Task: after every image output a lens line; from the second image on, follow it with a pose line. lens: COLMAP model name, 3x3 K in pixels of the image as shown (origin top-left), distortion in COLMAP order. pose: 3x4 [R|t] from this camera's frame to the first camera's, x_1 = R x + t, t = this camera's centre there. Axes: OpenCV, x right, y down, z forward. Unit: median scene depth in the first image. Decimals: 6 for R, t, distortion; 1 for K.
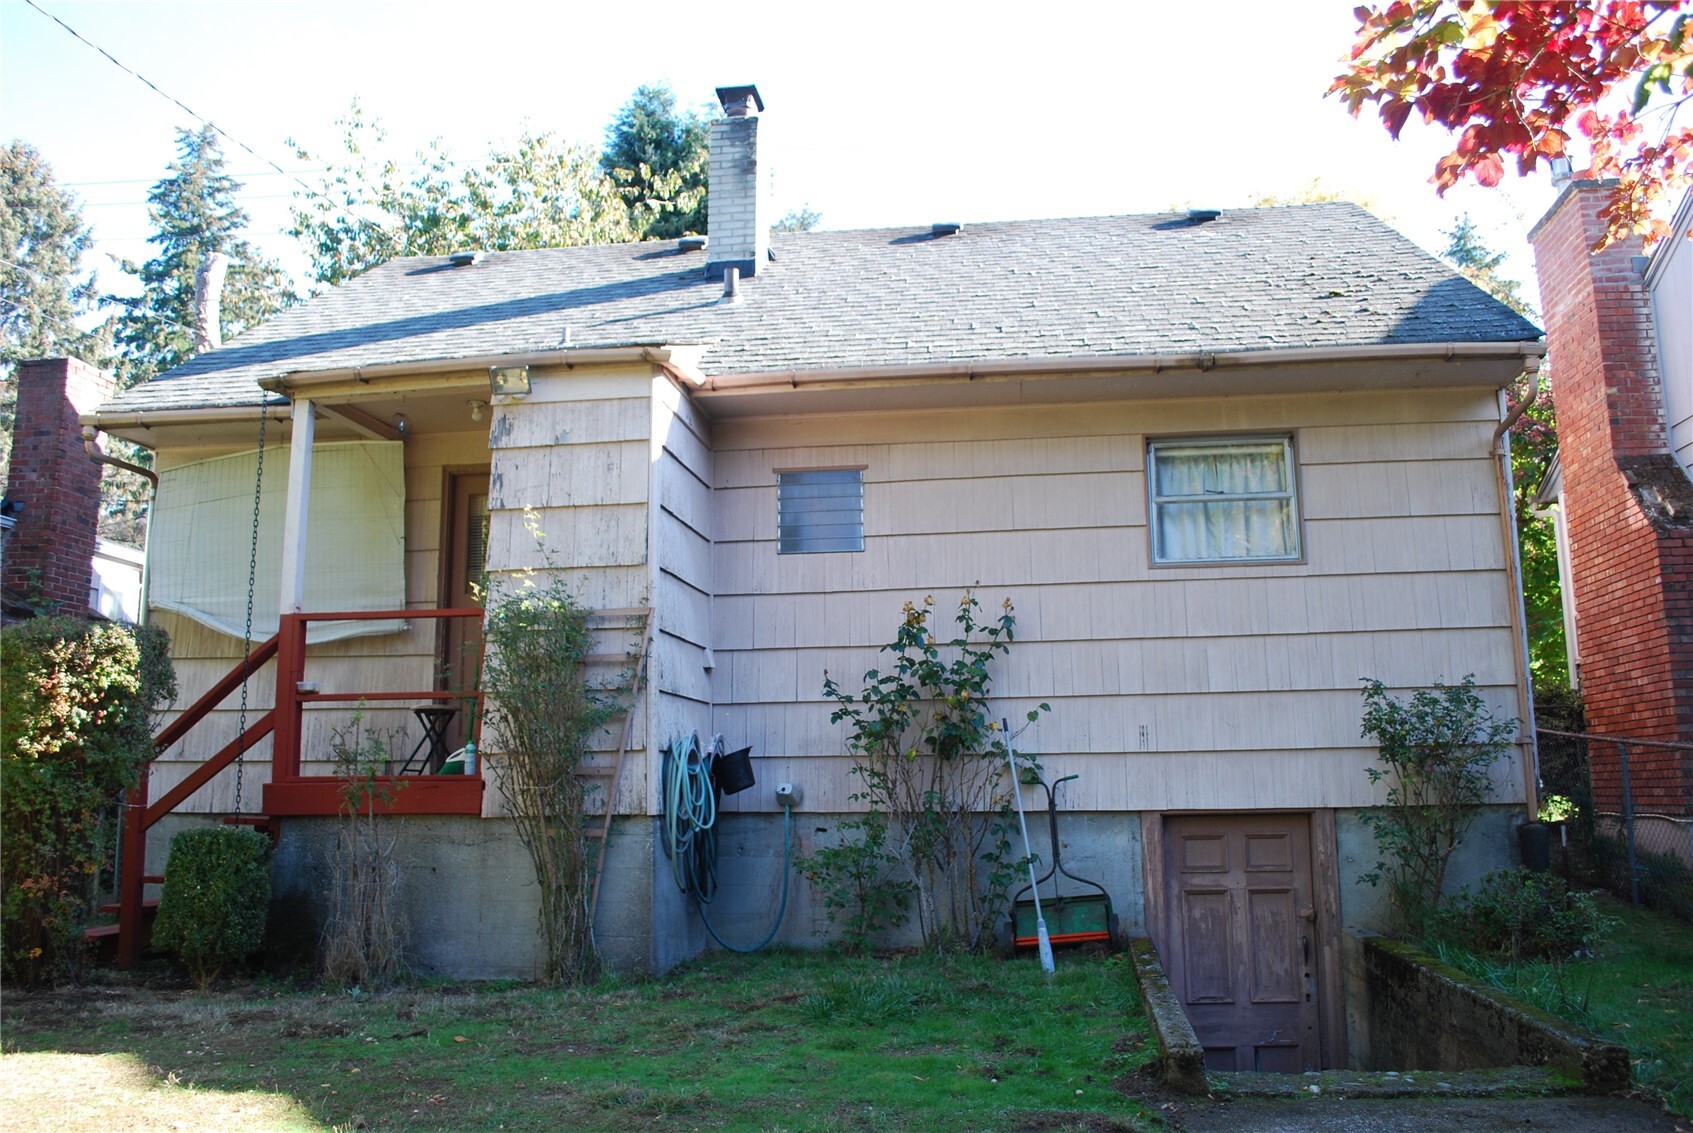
lens RADIAL K [[1338.3, 0, 848.0], [0, 1338.3, 564.3], [0, 0, 1]] dist [-0.080954, 0.010517]
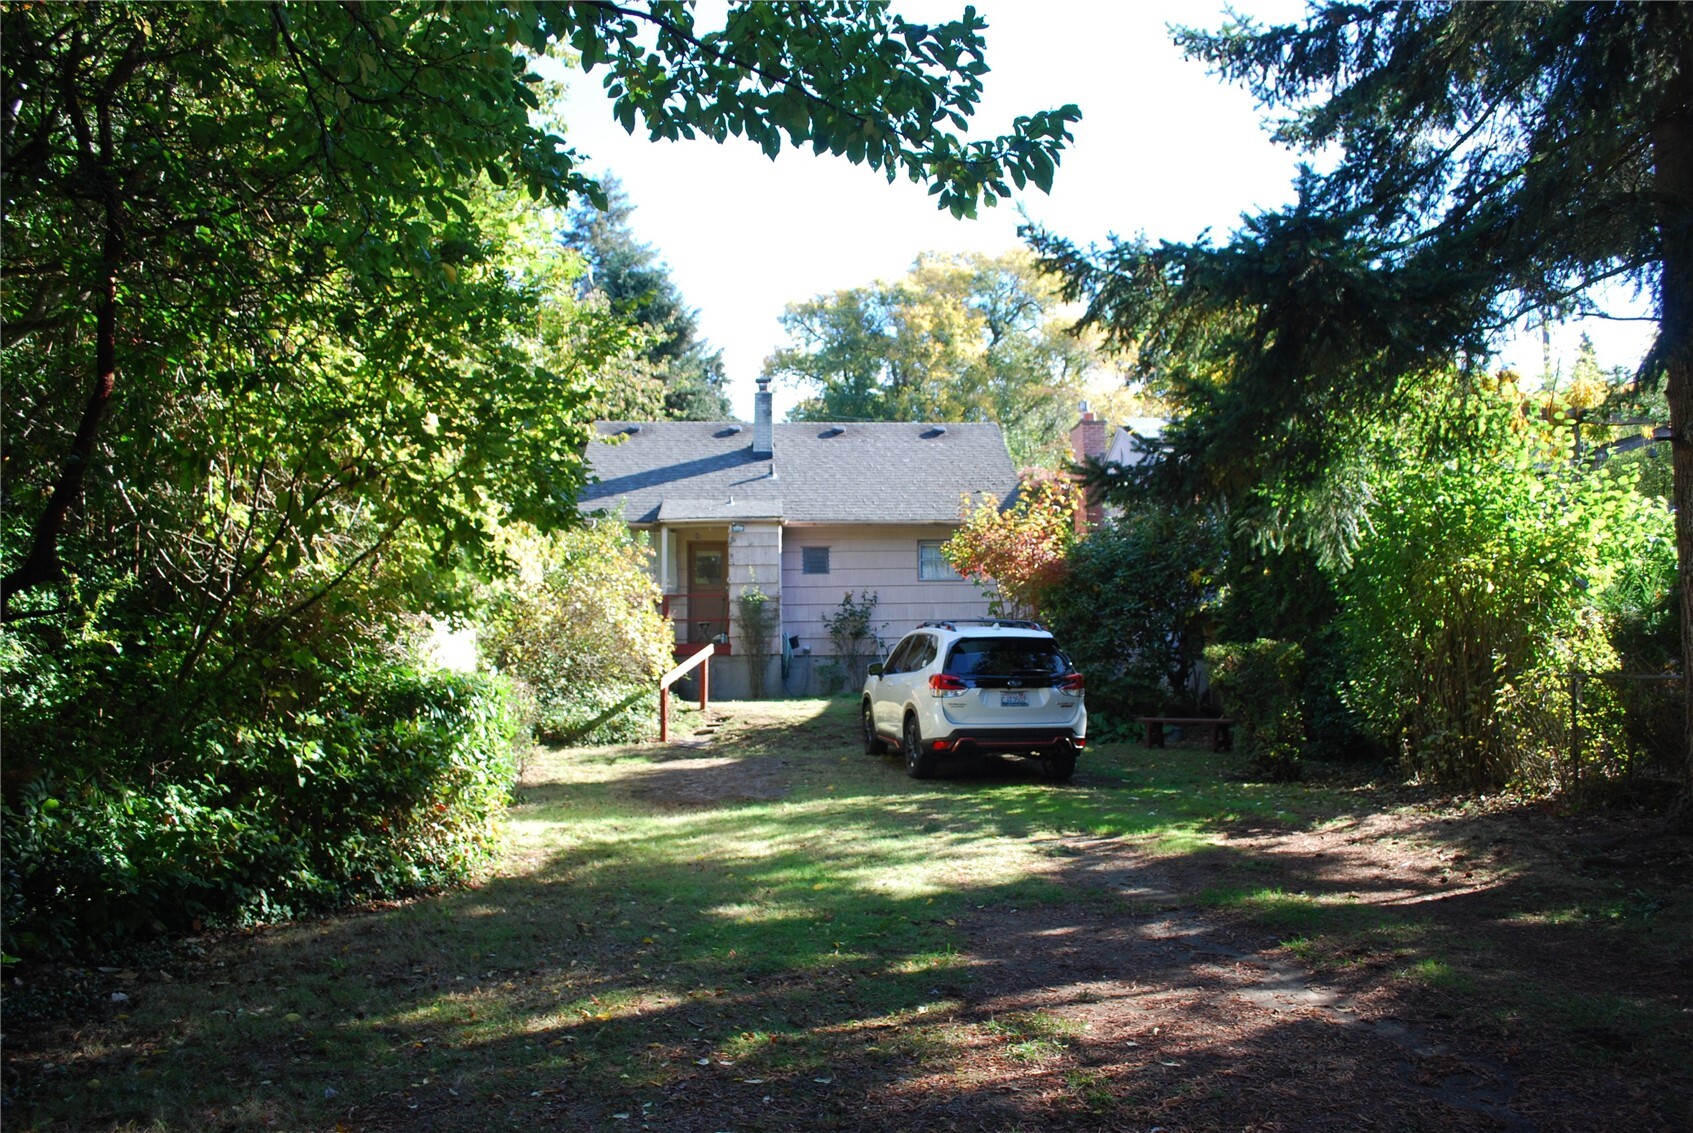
lens RADIAL K [[1338.3, 0, 846.1], [0, 1338.3, 567.0], [0, 0, 1]] dist [-0.080954, 0.010517]
pose [[0.981371, 0.011086, 0.191804, -0.588639], [-0.026762, 0.996489, 0.079336, -0.293471], [-0.190251, -0.082991, 0.978221, -2.221095]]
